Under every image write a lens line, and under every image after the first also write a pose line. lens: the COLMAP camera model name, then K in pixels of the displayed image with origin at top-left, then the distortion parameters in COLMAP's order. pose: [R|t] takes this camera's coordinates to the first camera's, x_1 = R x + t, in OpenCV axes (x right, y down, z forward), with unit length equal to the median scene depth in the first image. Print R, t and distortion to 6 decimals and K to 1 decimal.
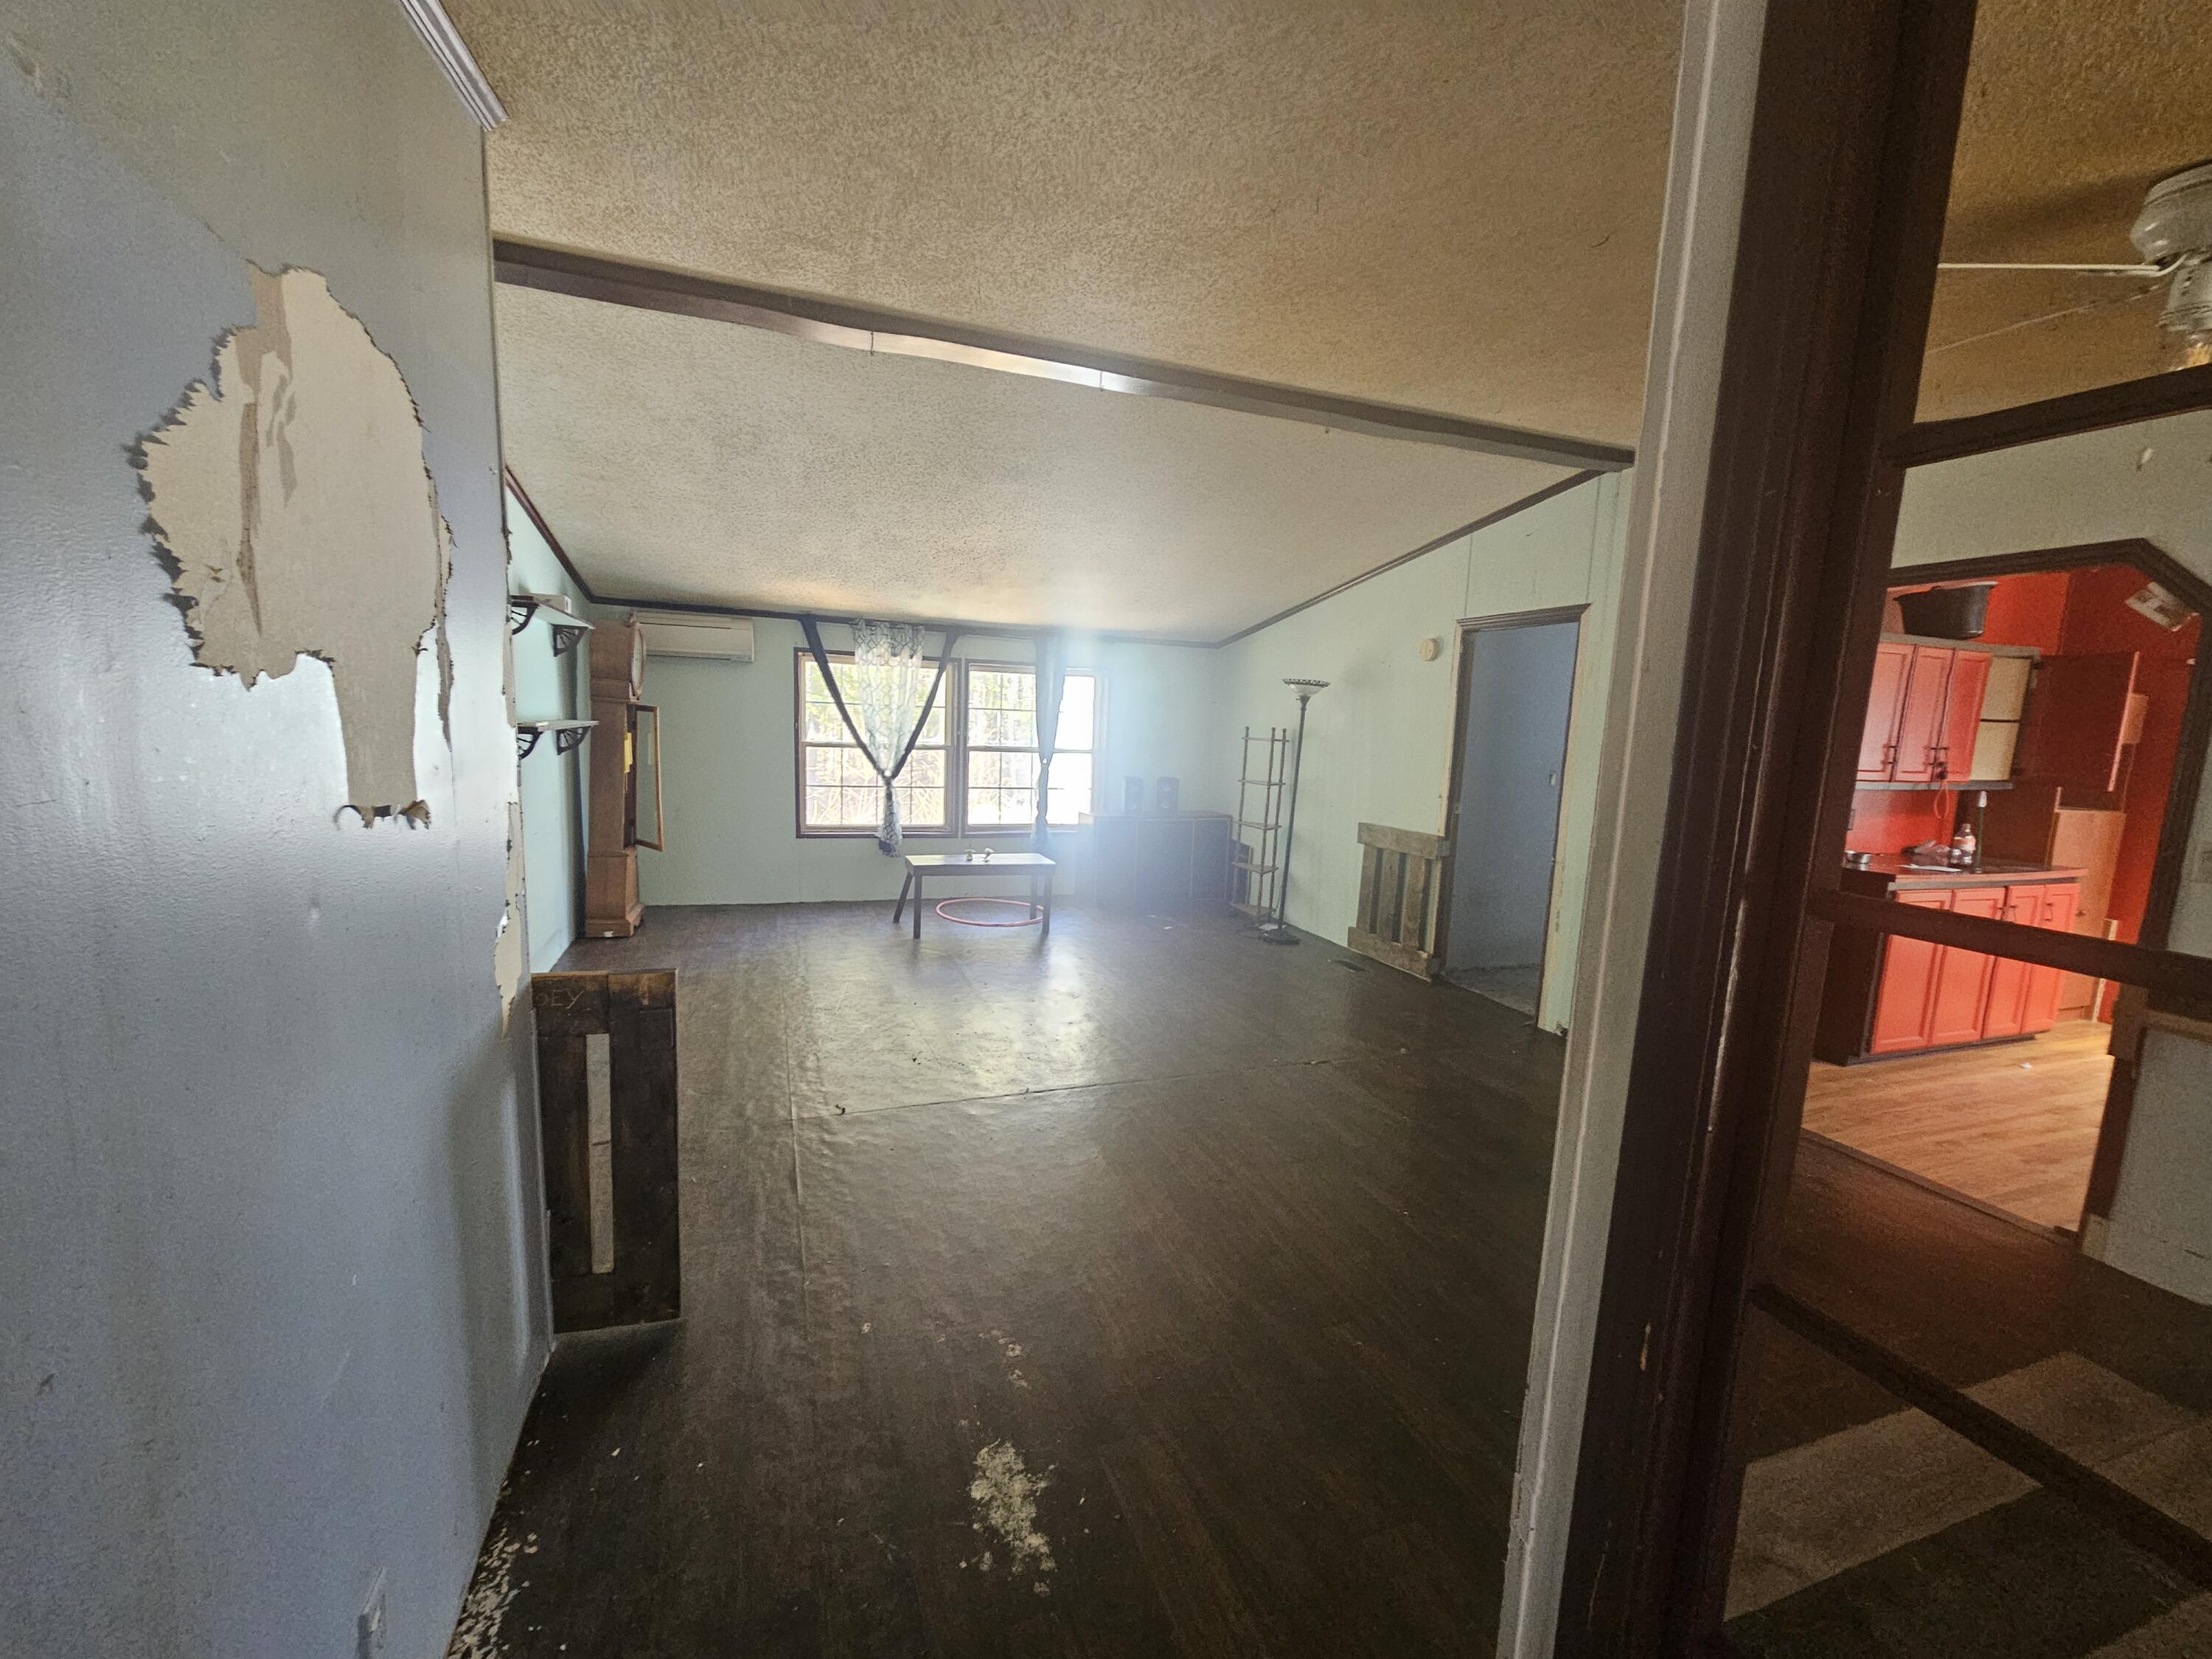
lens RADIAL K [[913.7, 0, 1101.3], [0, 913.7, 844.3], [0, 0, 1]] dist [-0.001437, 0.000588]
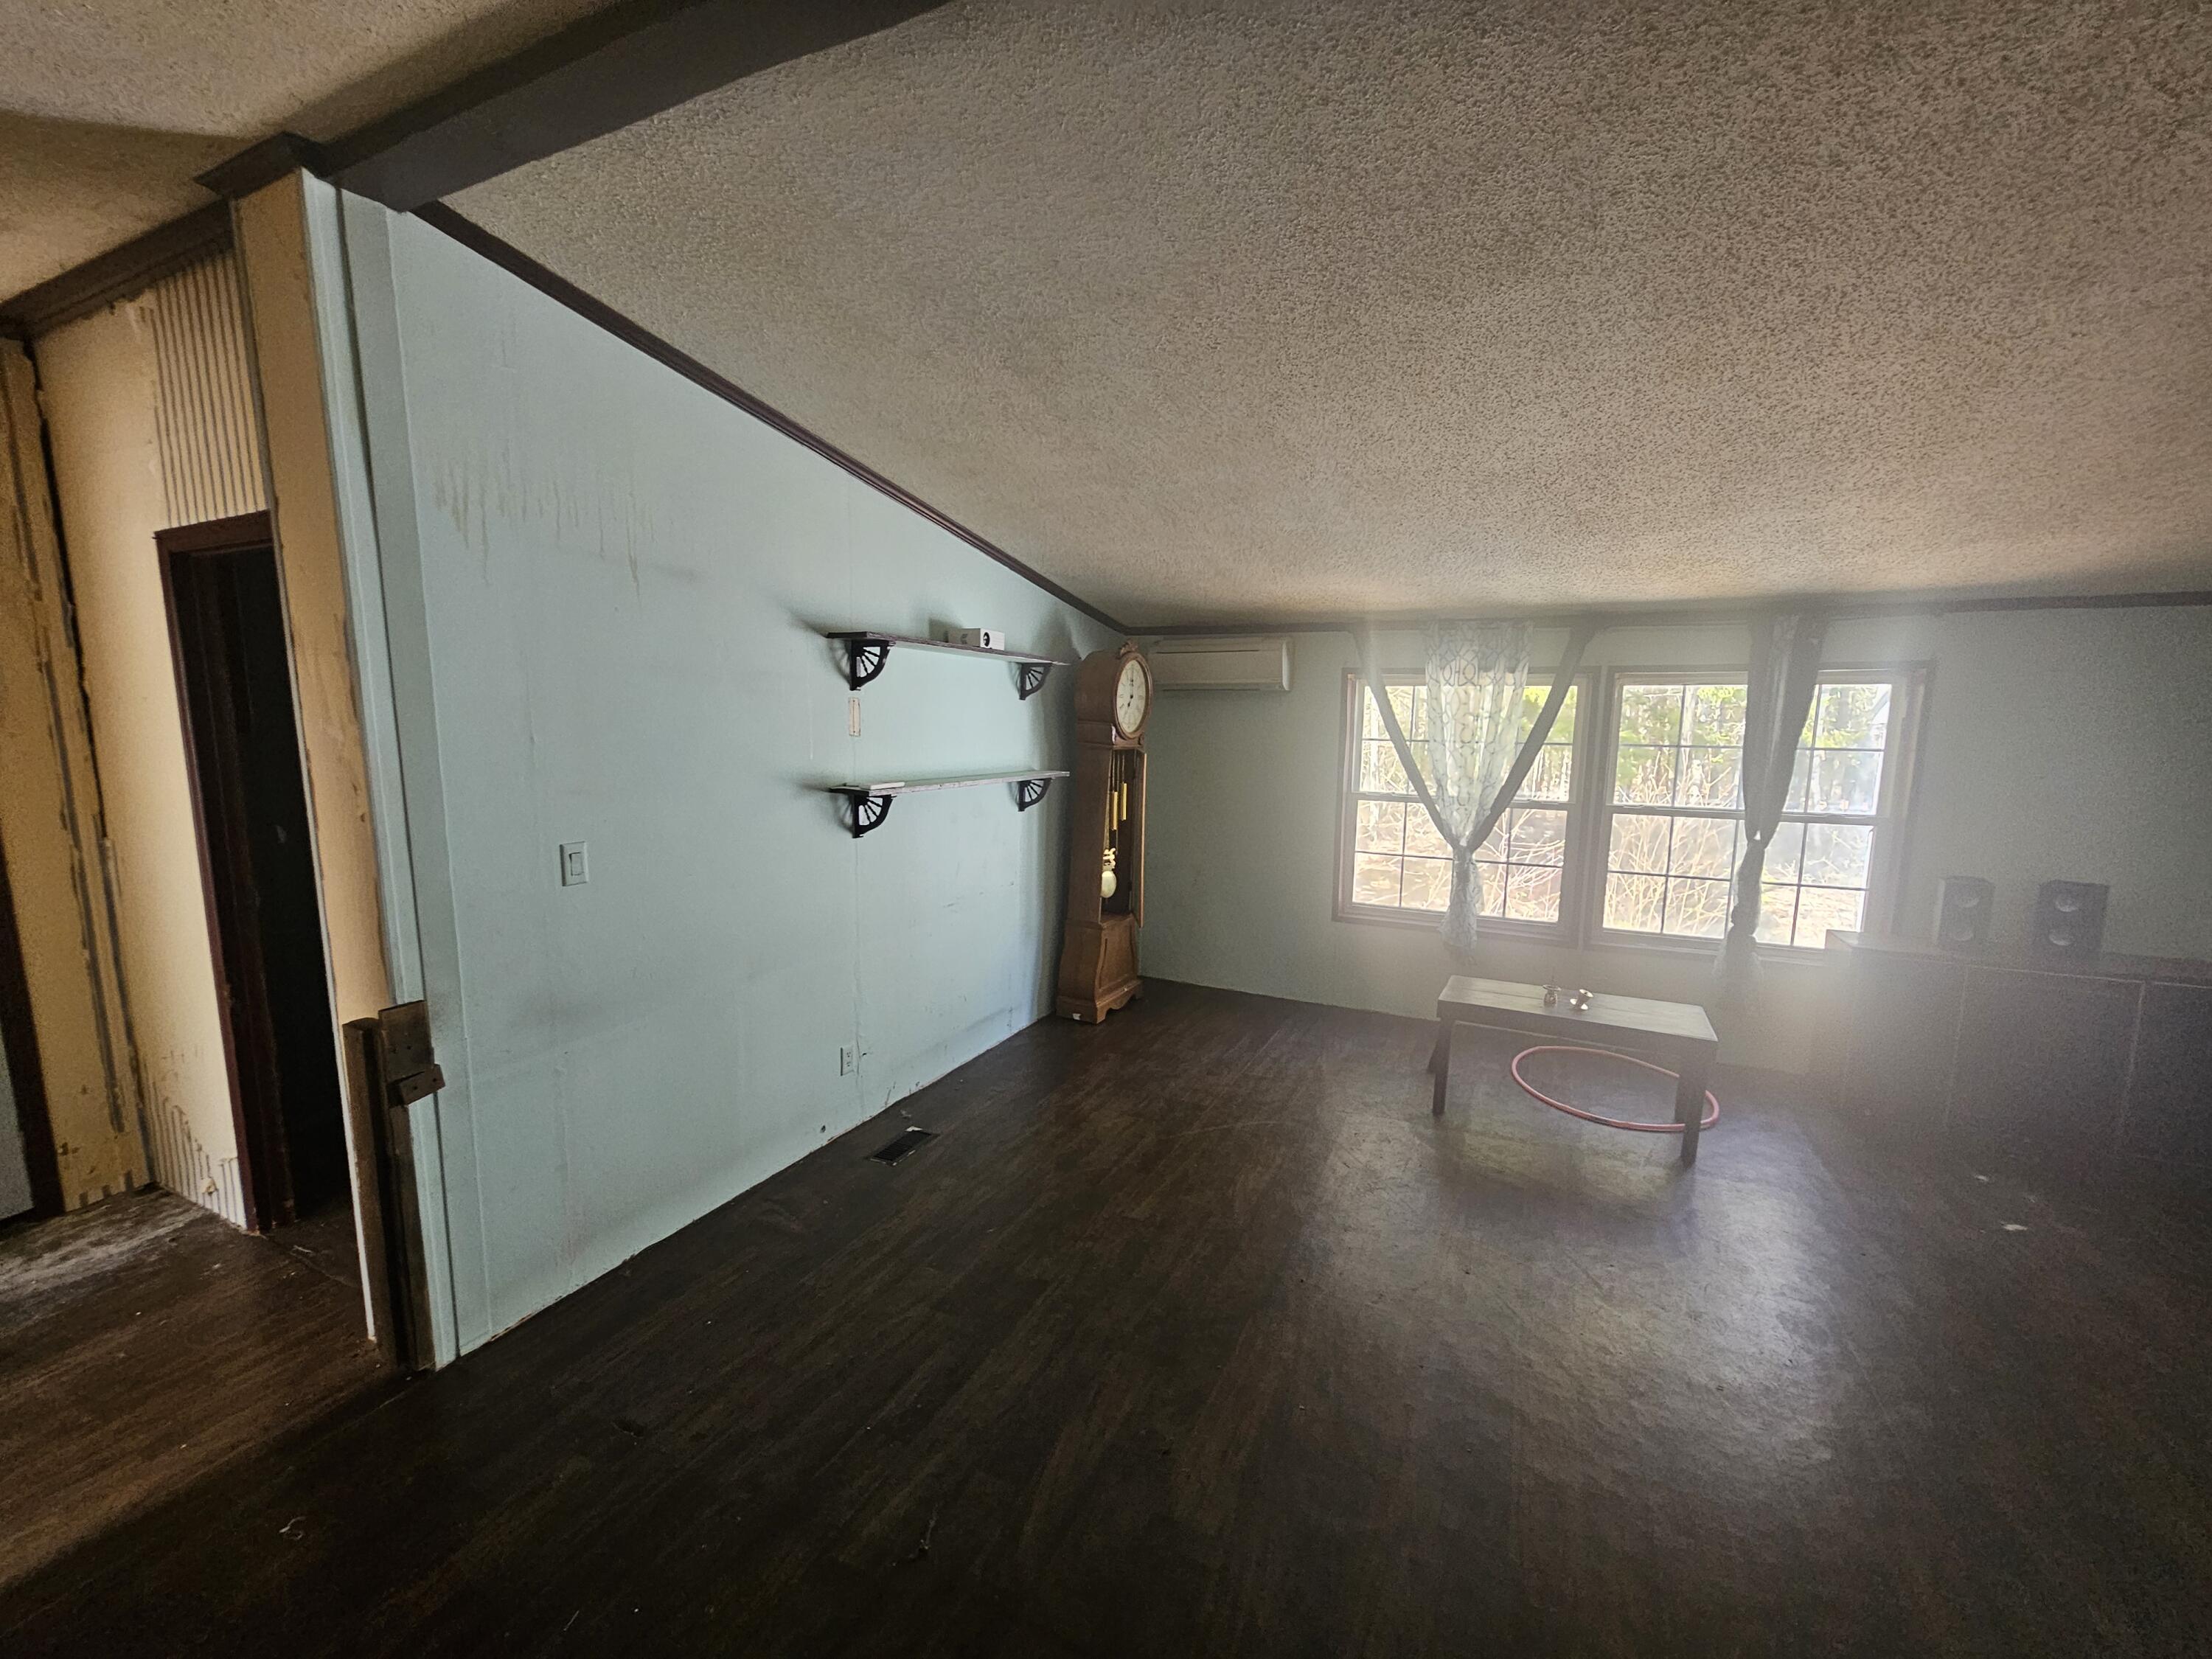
lens RADIAL K [[907.9, 0, 1096.0], [0, 907.9, 840.7], [0, 0, 1]] dist [-0.001262, -0.000292]
pose [[0.693424, 0.064004, -0.717682, 0.069517], [-0.084841, 0.996371, 0.006884, -0.067284], [0.715518, 0.056115, 0.696337, 0.370574]]
